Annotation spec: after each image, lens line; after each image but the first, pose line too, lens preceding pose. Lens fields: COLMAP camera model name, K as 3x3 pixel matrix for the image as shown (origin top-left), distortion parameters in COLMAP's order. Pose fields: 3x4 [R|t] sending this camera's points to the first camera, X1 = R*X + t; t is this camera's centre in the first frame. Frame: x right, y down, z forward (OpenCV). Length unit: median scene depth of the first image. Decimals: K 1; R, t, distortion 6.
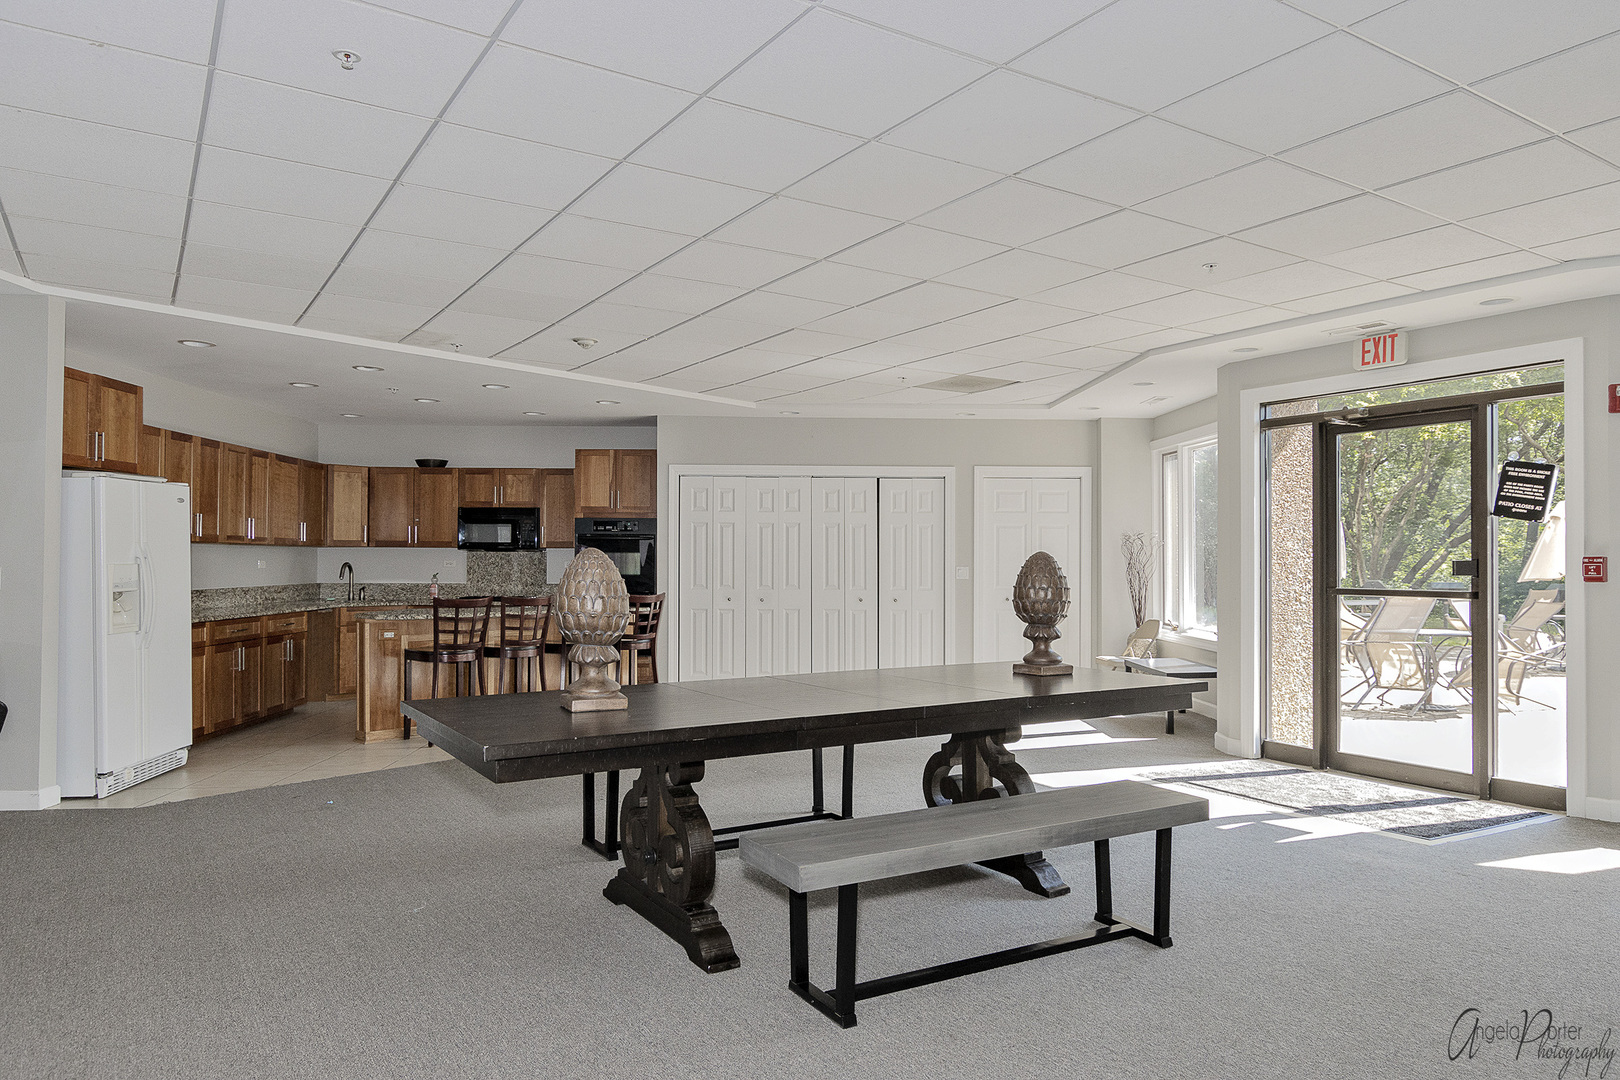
lens RADIAL K [[1048.2, 0, 810.0], [0, 1048.2, 540.0], [0, 0, 1]] dist [-0.003202, -0.000380]
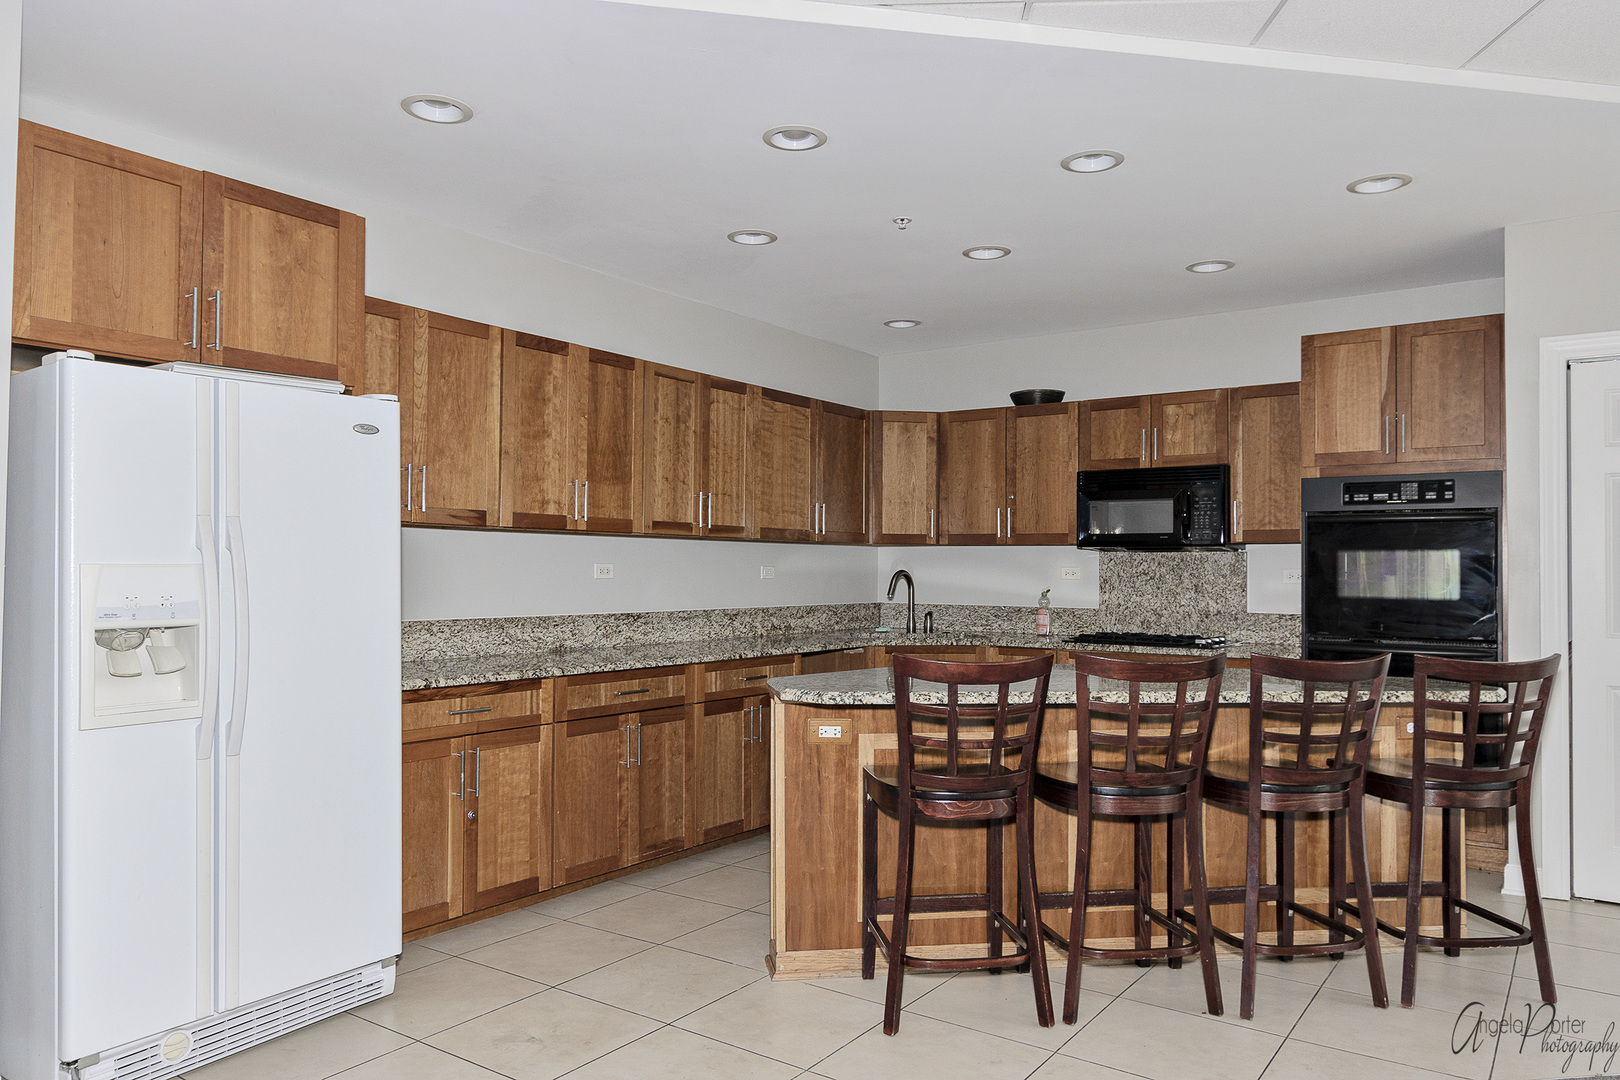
lens RADIAL K [[1085.9, 0, 810.0], [0, 1085.9, 540.0], [0, 0, 1]] dist [0.000611, 0.001069]
pose [[0.783939, -0.014211, -0.620675, -0.092615], [0.006936, 0.999876, -0.014132, 0.012314], [0.620799, 0.006774, 0.783941, 0.470662]]
